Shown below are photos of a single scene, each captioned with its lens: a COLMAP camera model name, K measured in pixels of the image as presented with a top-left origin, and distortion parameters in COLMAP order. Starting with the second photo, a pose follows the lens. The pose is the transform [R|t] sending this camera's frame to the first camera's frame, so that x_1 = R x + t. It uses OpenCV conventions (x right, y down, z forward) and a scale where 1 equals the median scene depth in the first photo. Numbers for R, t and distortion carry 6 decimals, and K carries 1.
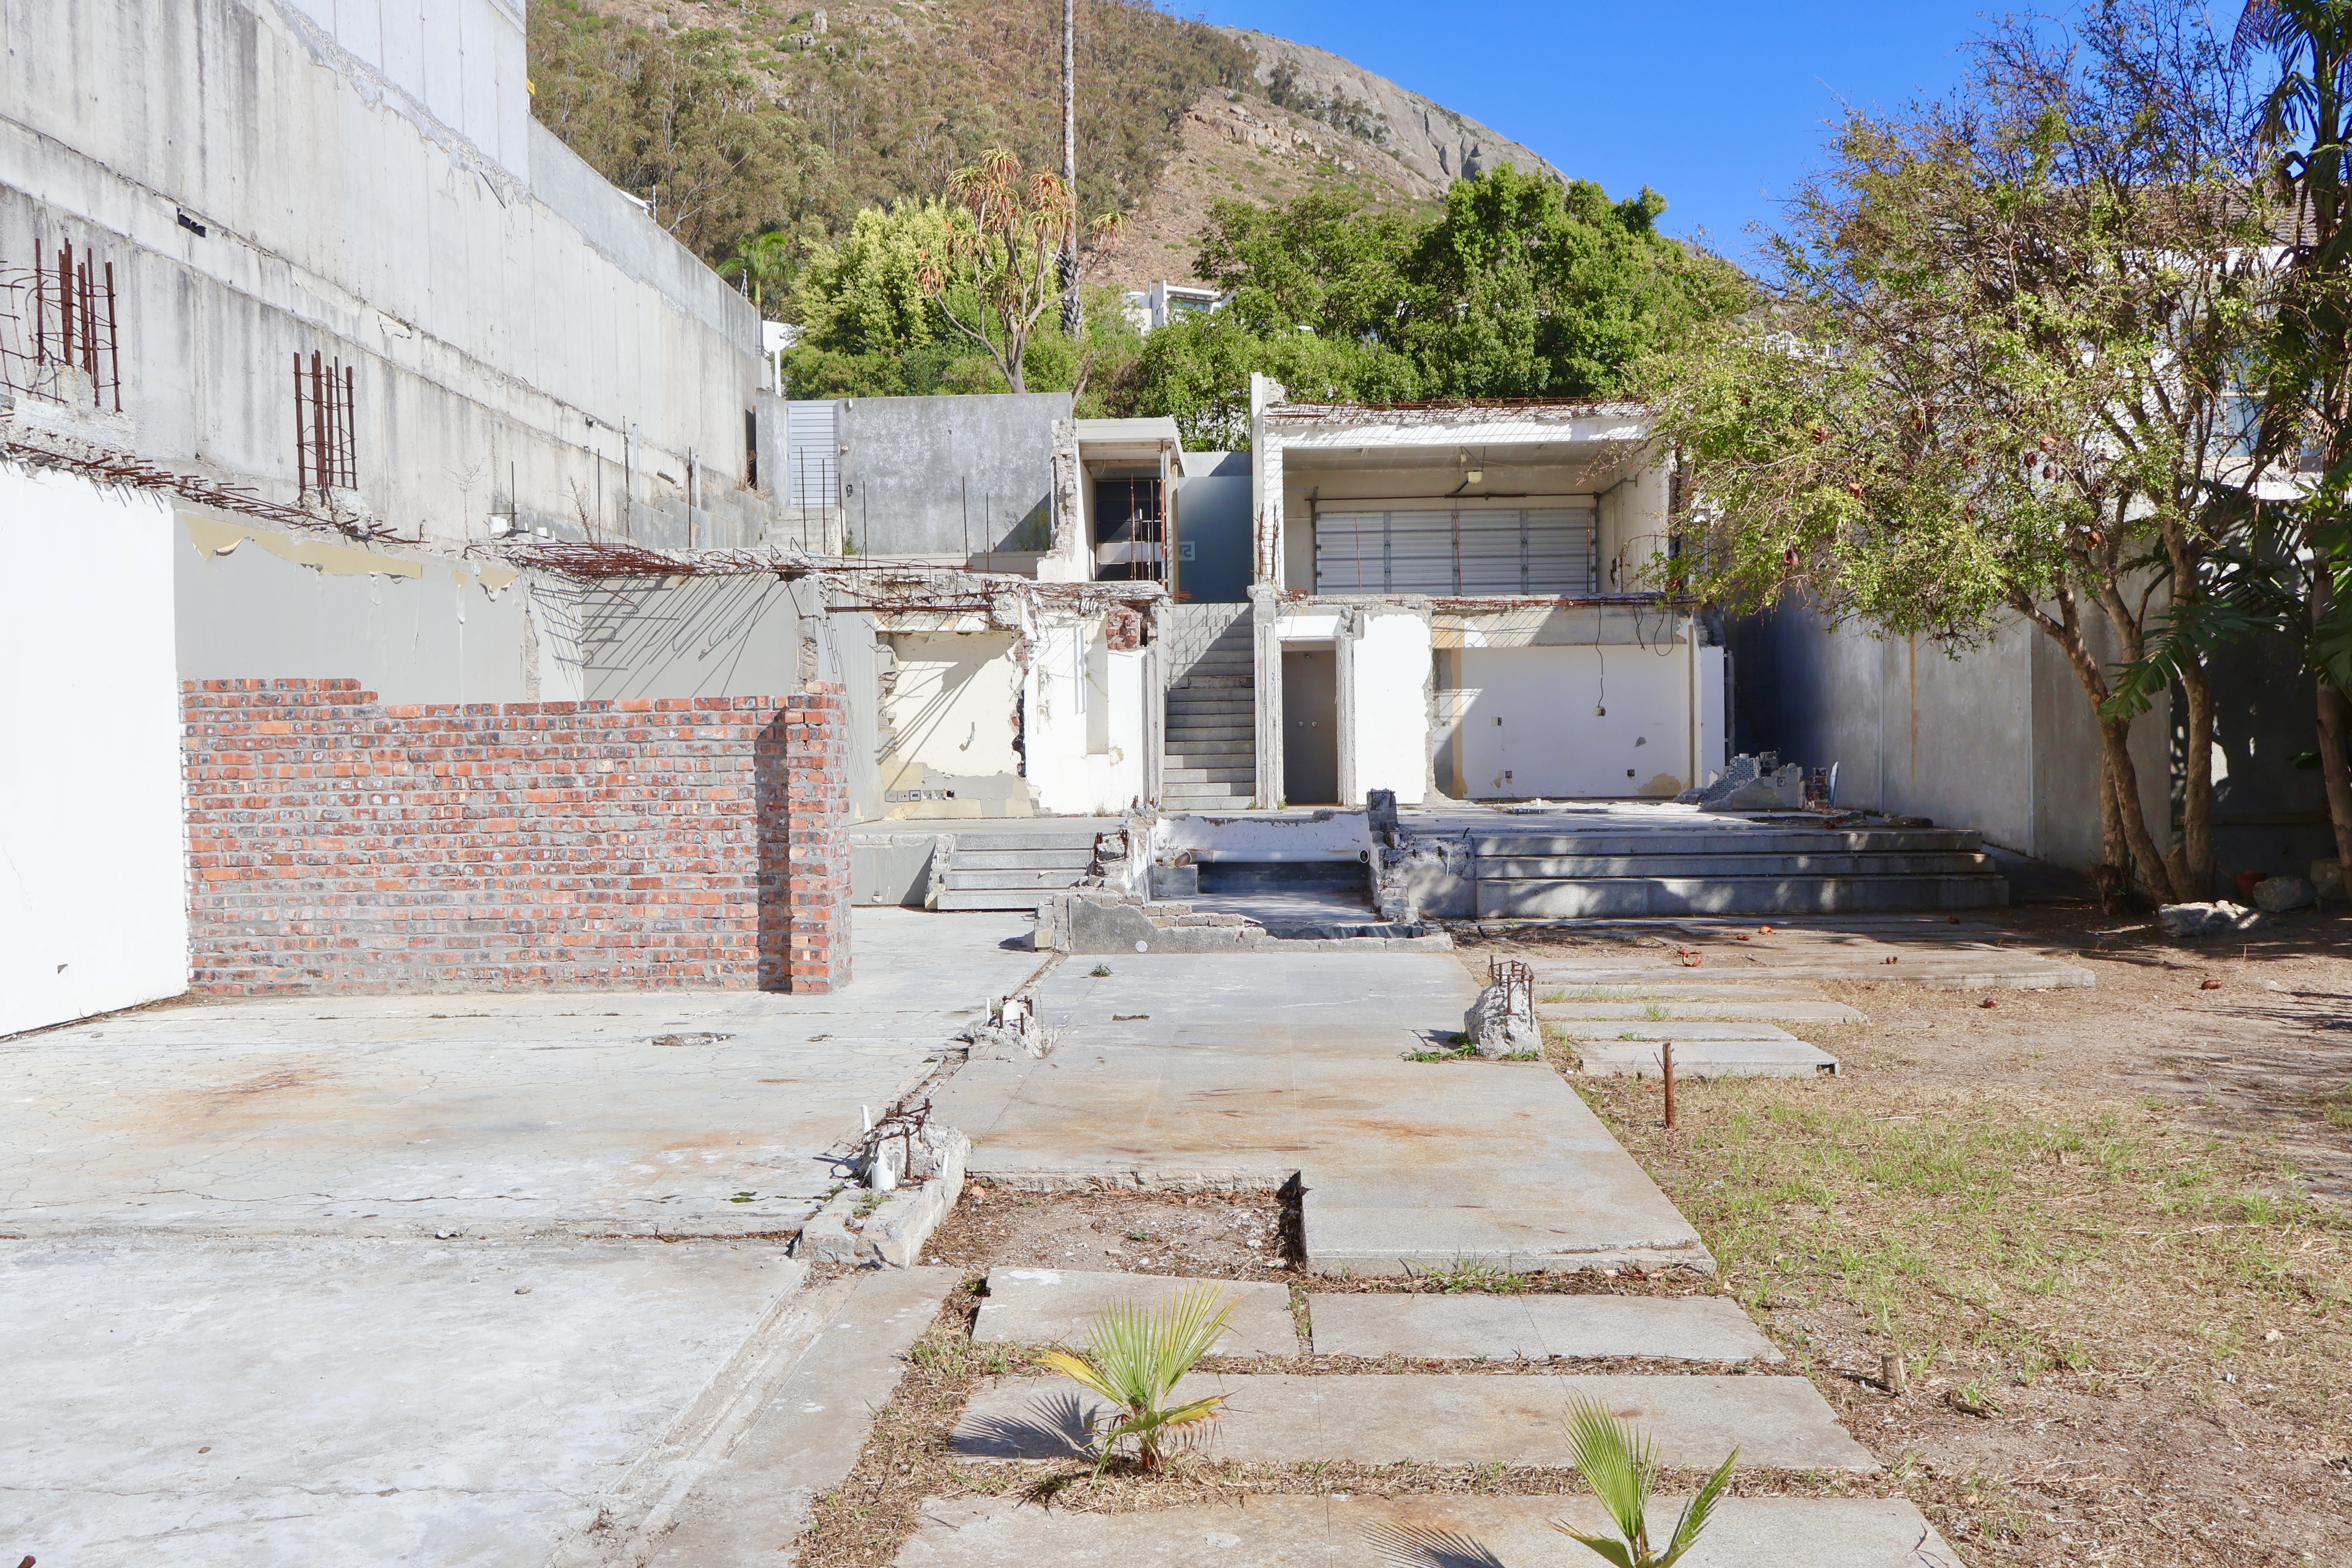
lens RADIAL K [[1959.2, 0, 1164.4], [0, 1959.2, 784.1], [0, 0, 1]] dist [-0.002960, 0.006491]
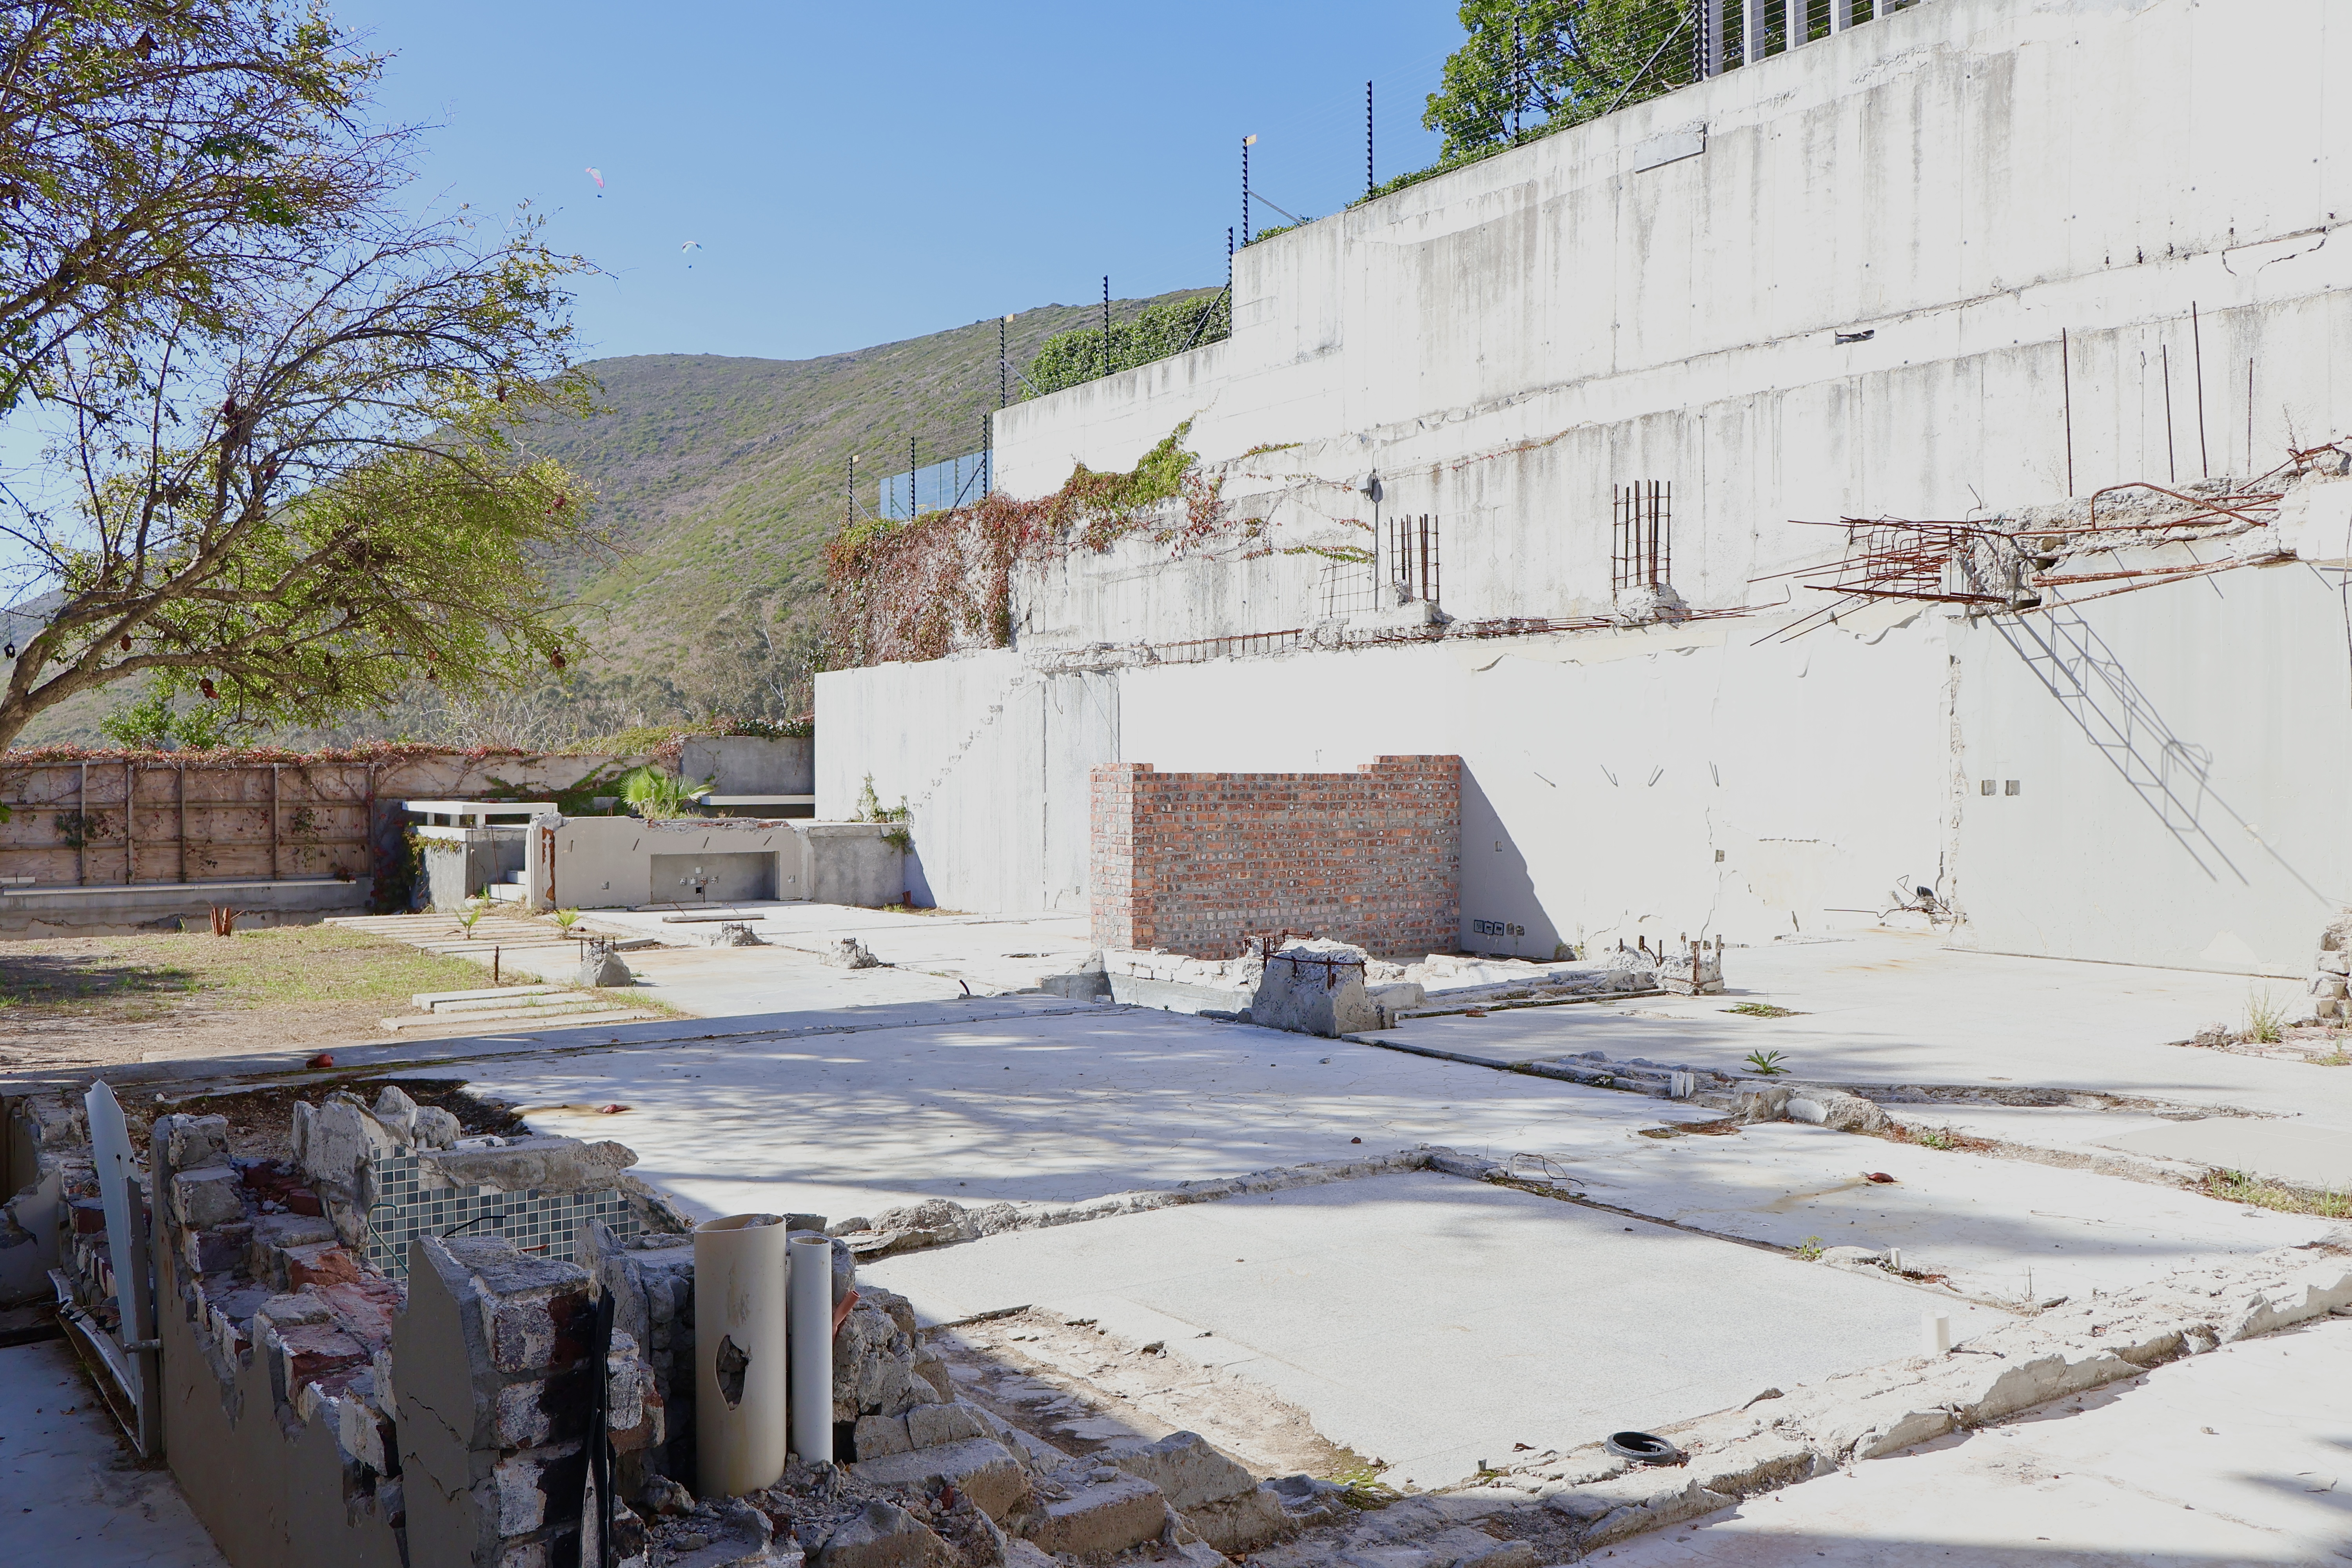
lens RADIAL K [[1959.2, 0, 1179.5], [0, 1959.2, 784.1], [0, 0, 1]] dist [-0.002960, 0.006491]
pose [[-0.791564, 0.020584, -0.610740, 0.422320], [0.000661, 0.999461, 0.032828, -0.052923], [0.611086, 0.025582, -0.791151, 1.378132]]
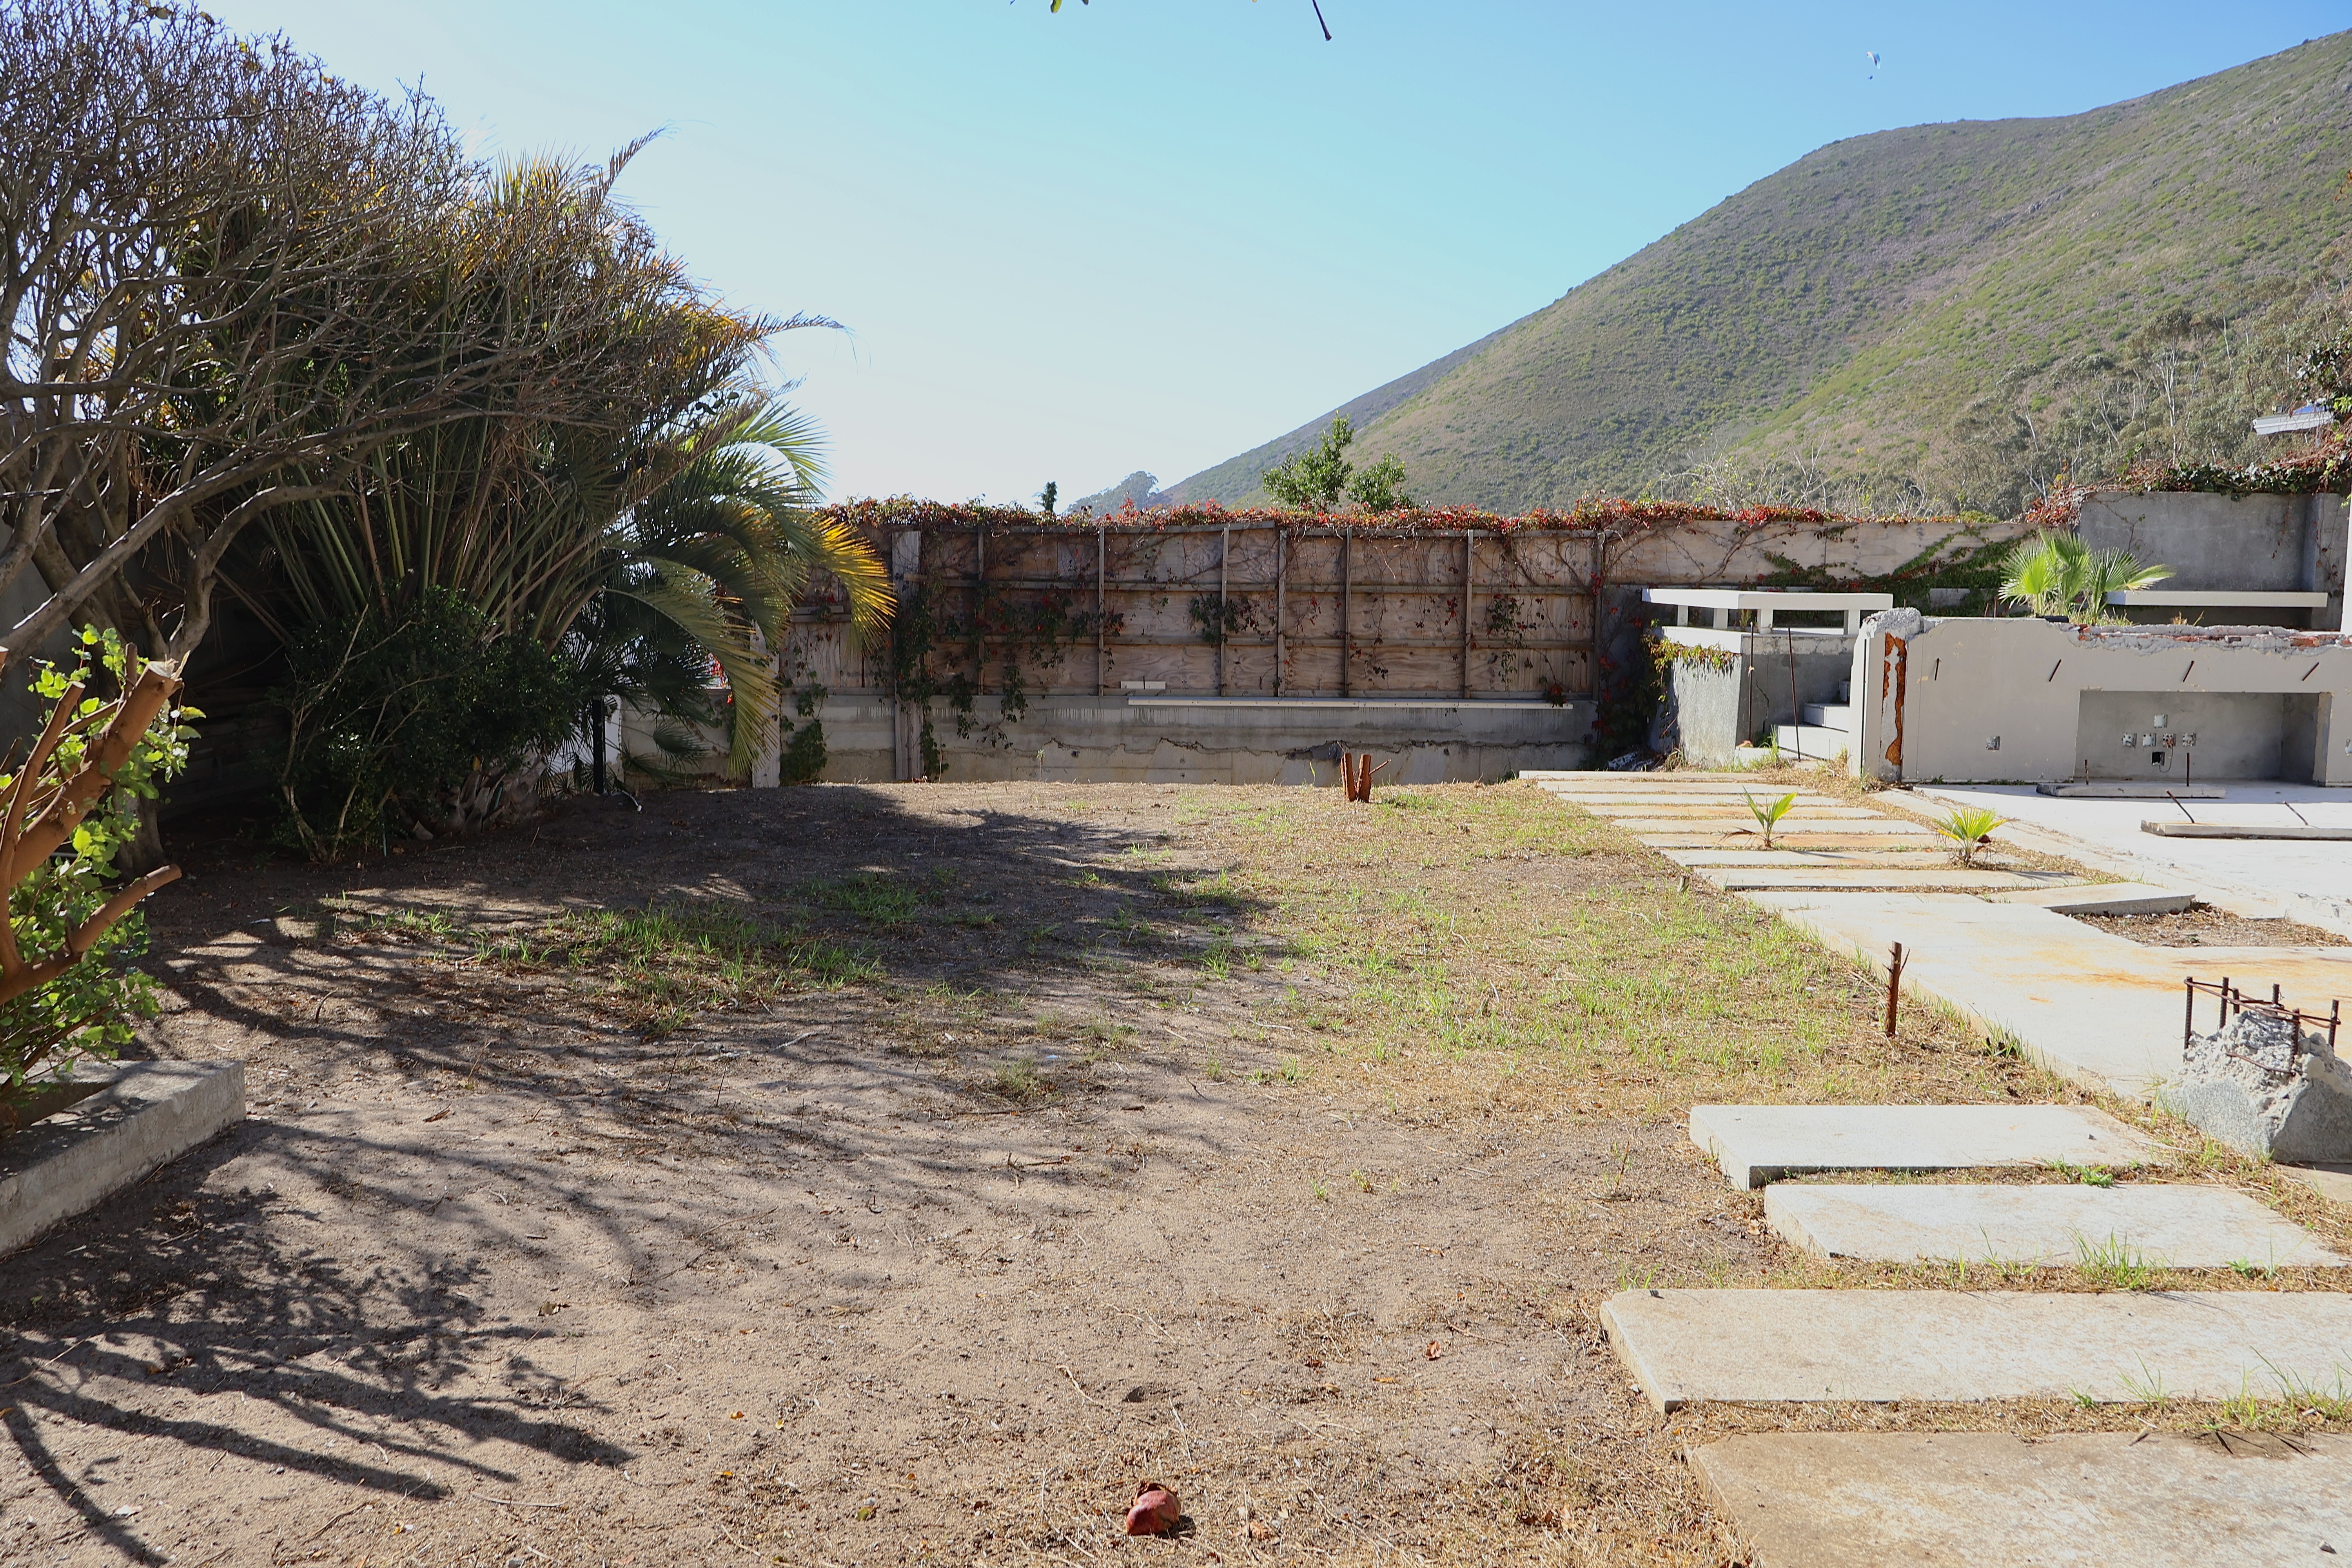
lens RADIAL K [[1959.2, 0, 1175.0], [0, 1959.2, 787.6], [0, 0, 1]] dist [-0.002960, 0.006491]
pose [[-0.998532, 0.010575, -0.053119, 0.235786], [0.003519, 0.991349, 0.131201, -0.015404], [0.054047, 0.130822, -0.989932, 0.692478]]
